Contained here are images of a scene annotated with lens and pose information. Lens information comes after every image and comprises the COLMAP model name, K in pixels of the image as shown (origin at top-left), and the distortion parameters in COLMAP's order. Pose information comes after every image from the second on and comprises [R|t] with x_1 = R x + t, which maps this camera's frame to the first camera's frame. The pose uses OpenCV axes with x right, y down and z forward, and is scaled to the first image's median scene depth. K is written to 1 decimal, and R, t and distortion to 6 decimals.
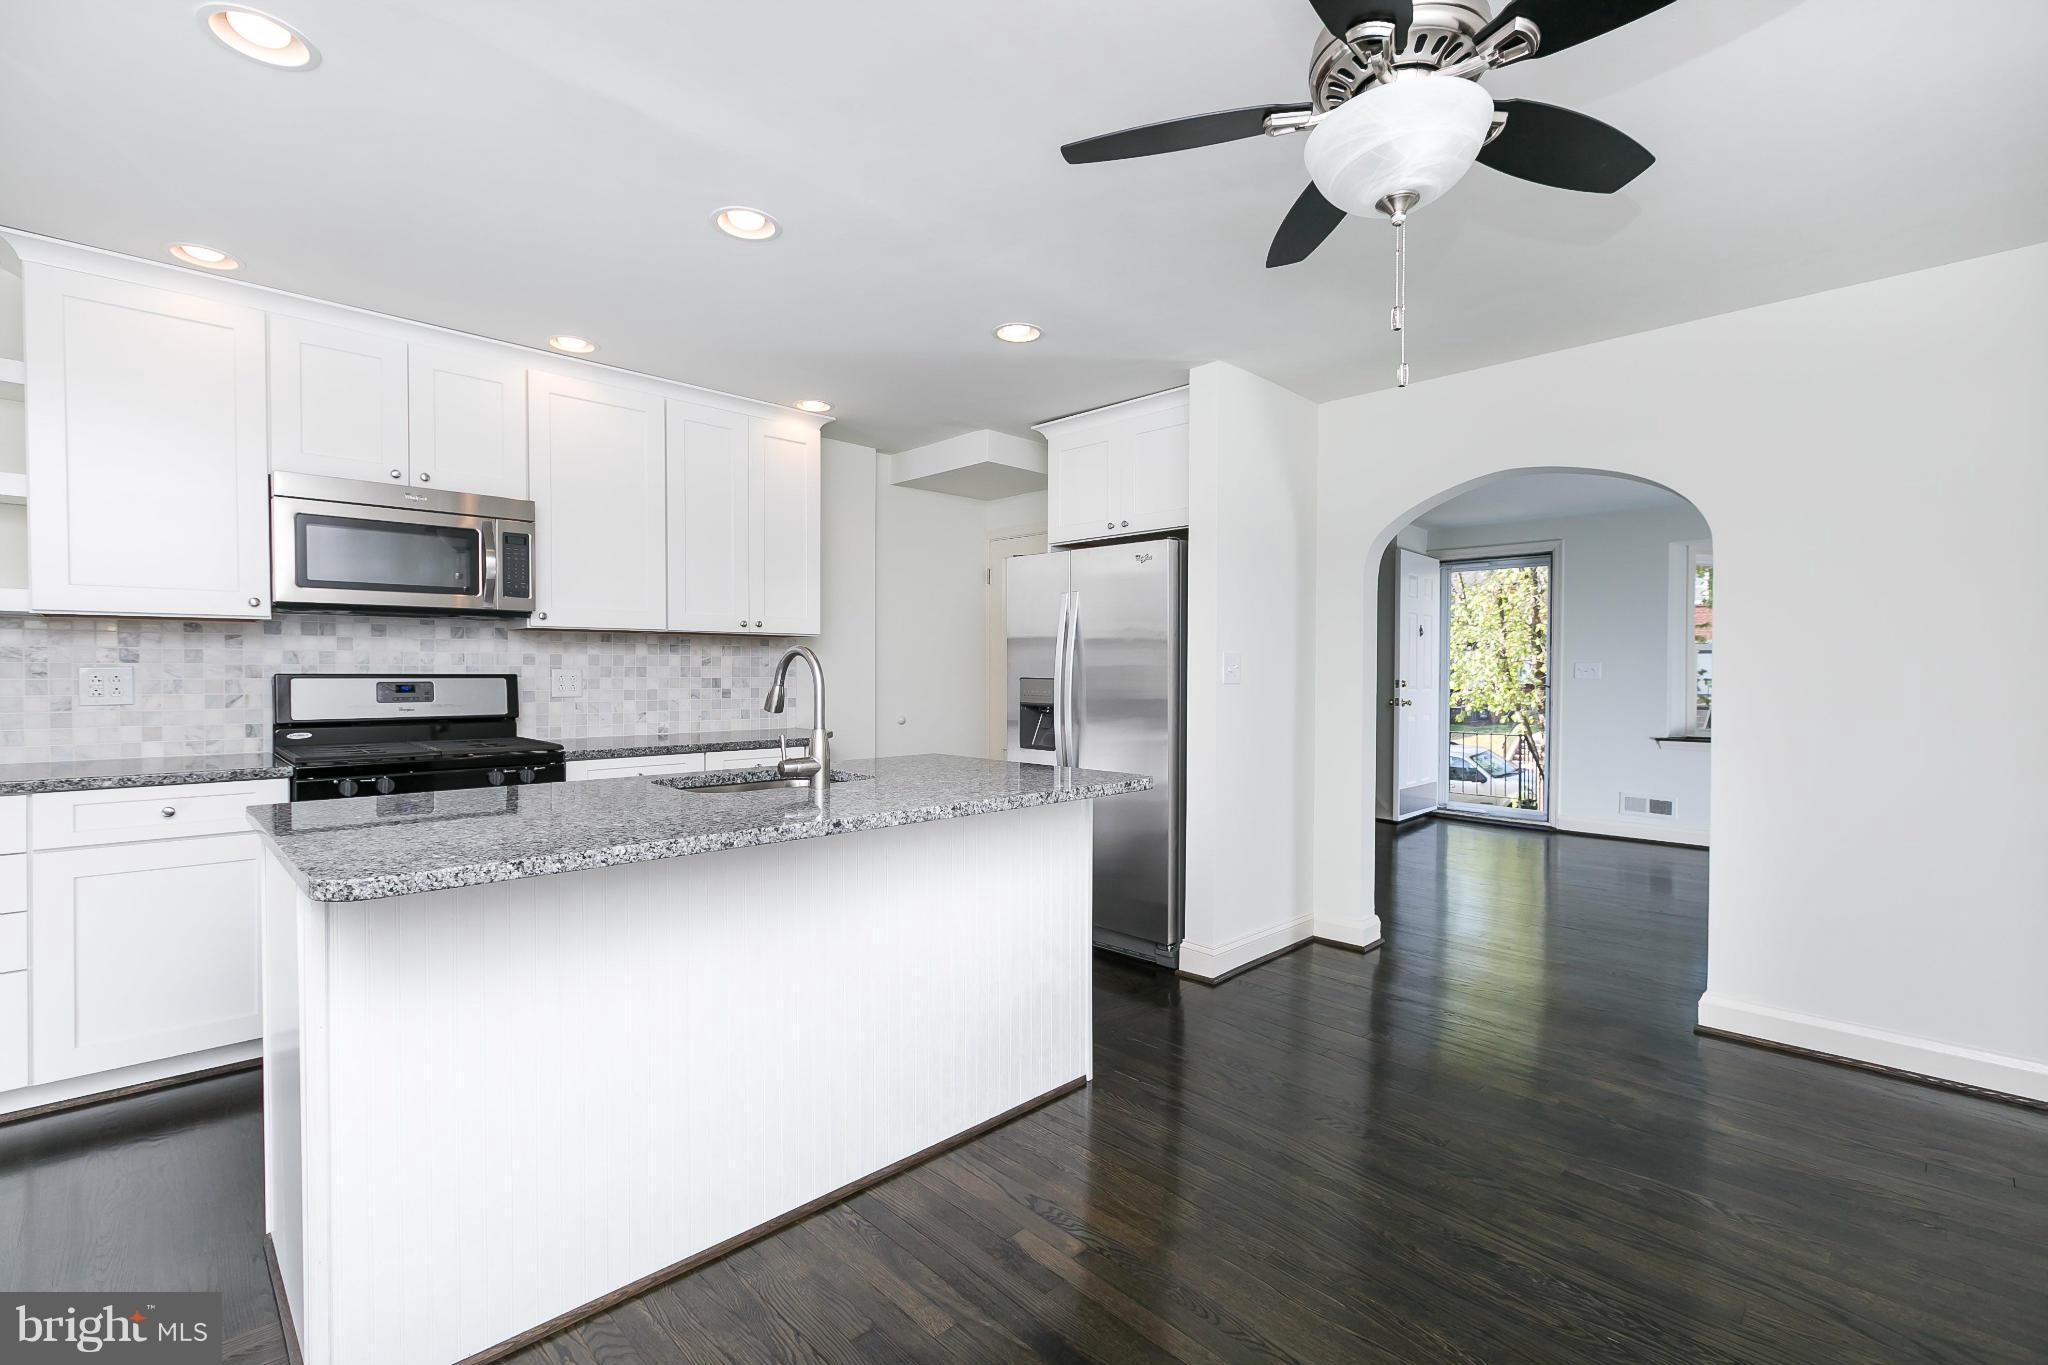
lens RADIAL K [[904.9, 0, 1018.5], [0, 904.9, 683.2], [0, 0, 1]] dist [0.000193, 0.000124]
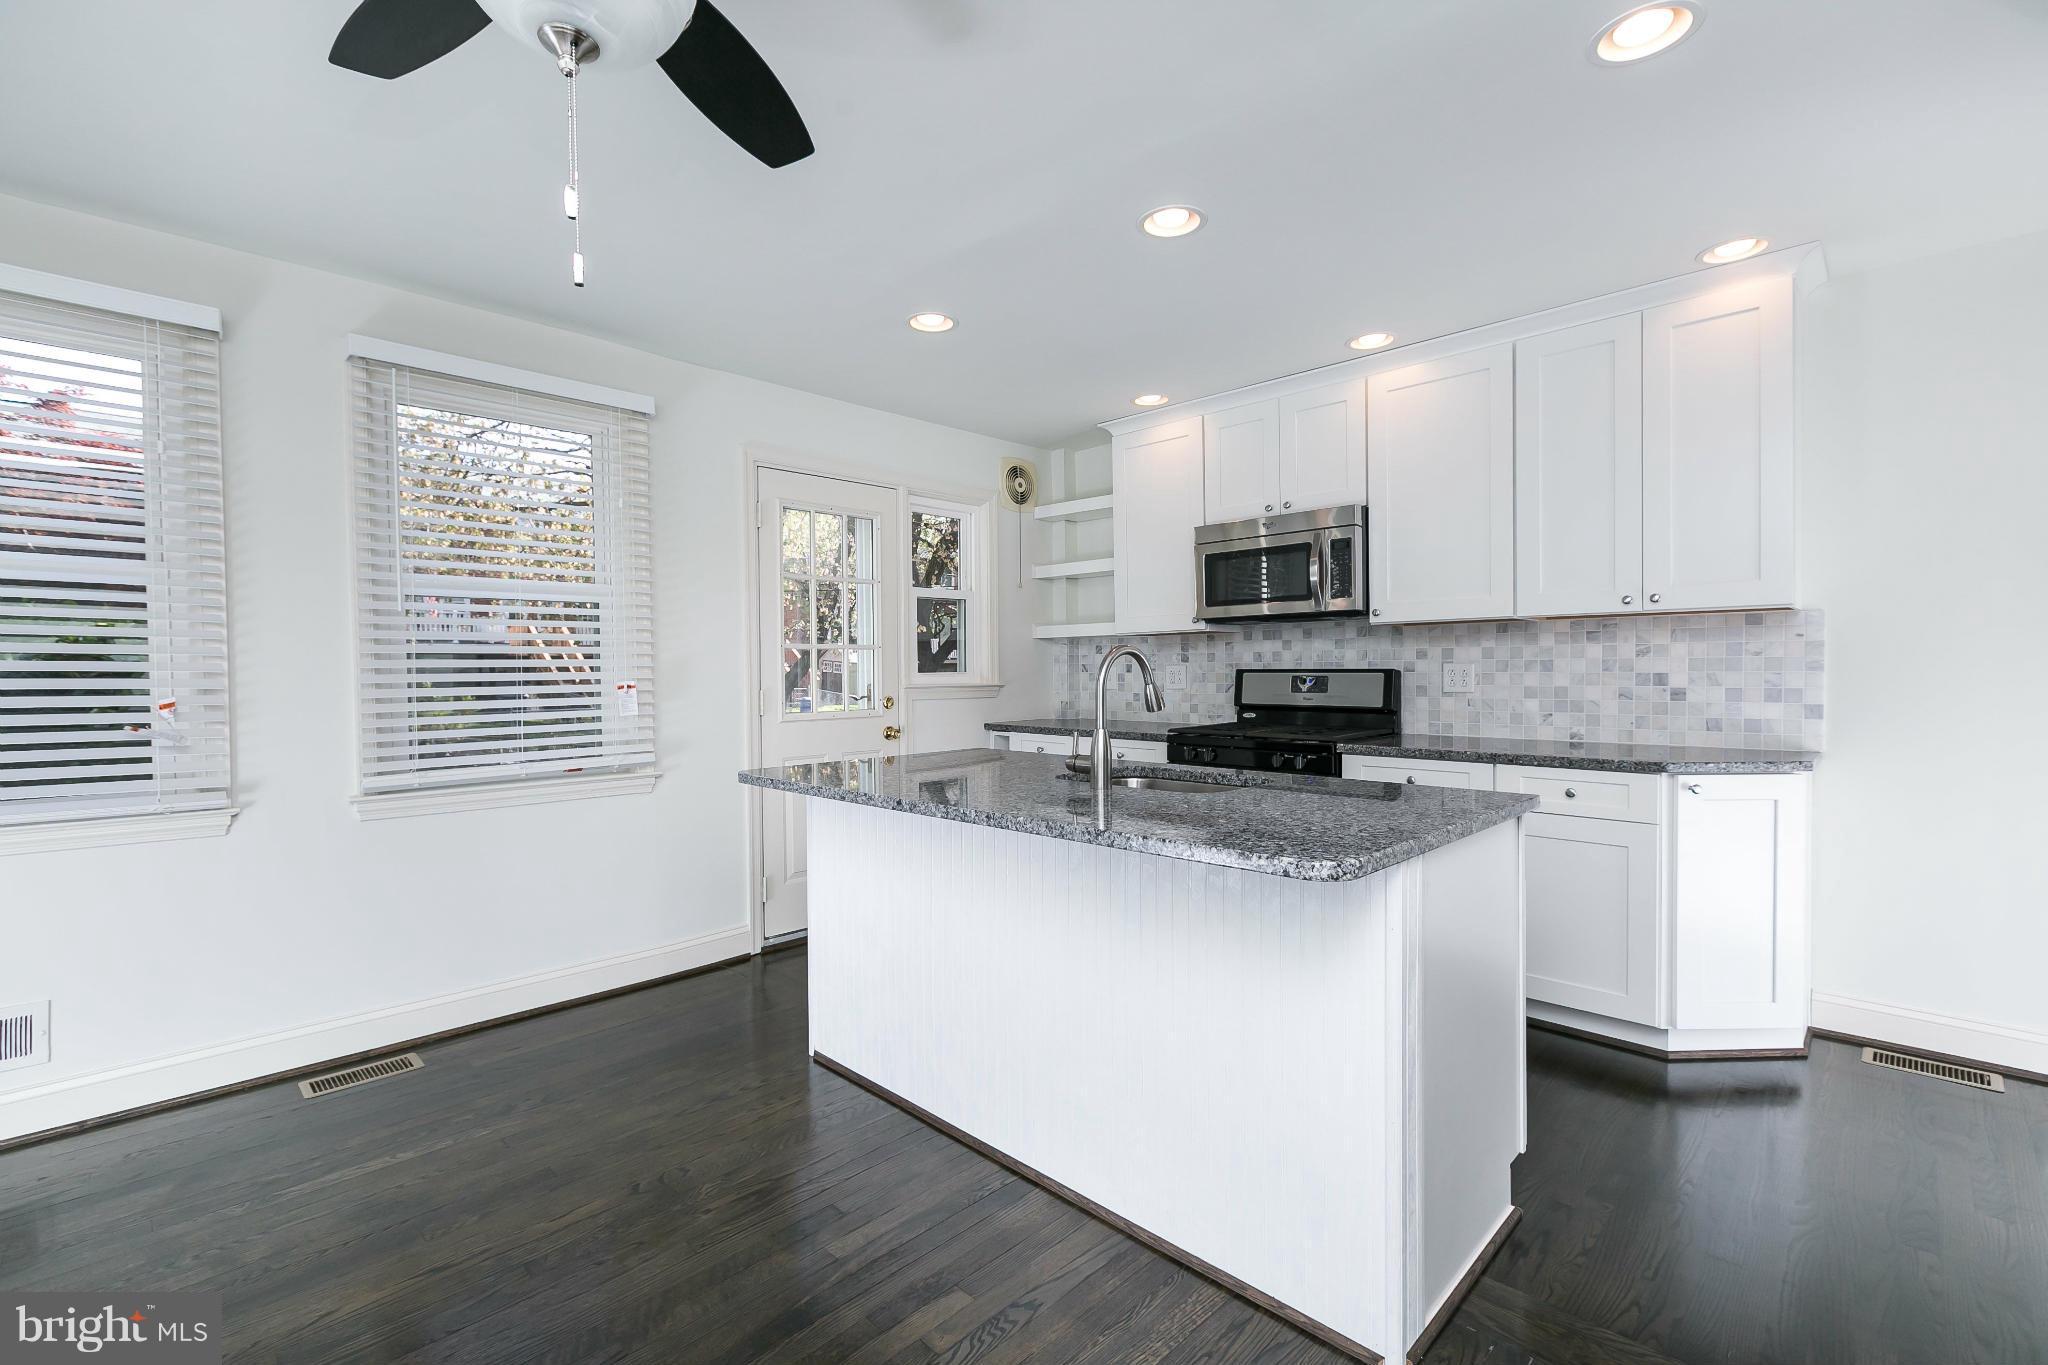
lens RADIAL K [[904.9, 0, 1018.5], [0, 904.9, 683.2], [0, 0, 1]] dist [0.000193, 0.000124]
pose [[0.014207, 0.017465, -0.999747, 0.525890], [-0.003000, 0.999844, 0.017425, -0.011476], [0.999895, 0.002751, 0.014257, 0.610259]]
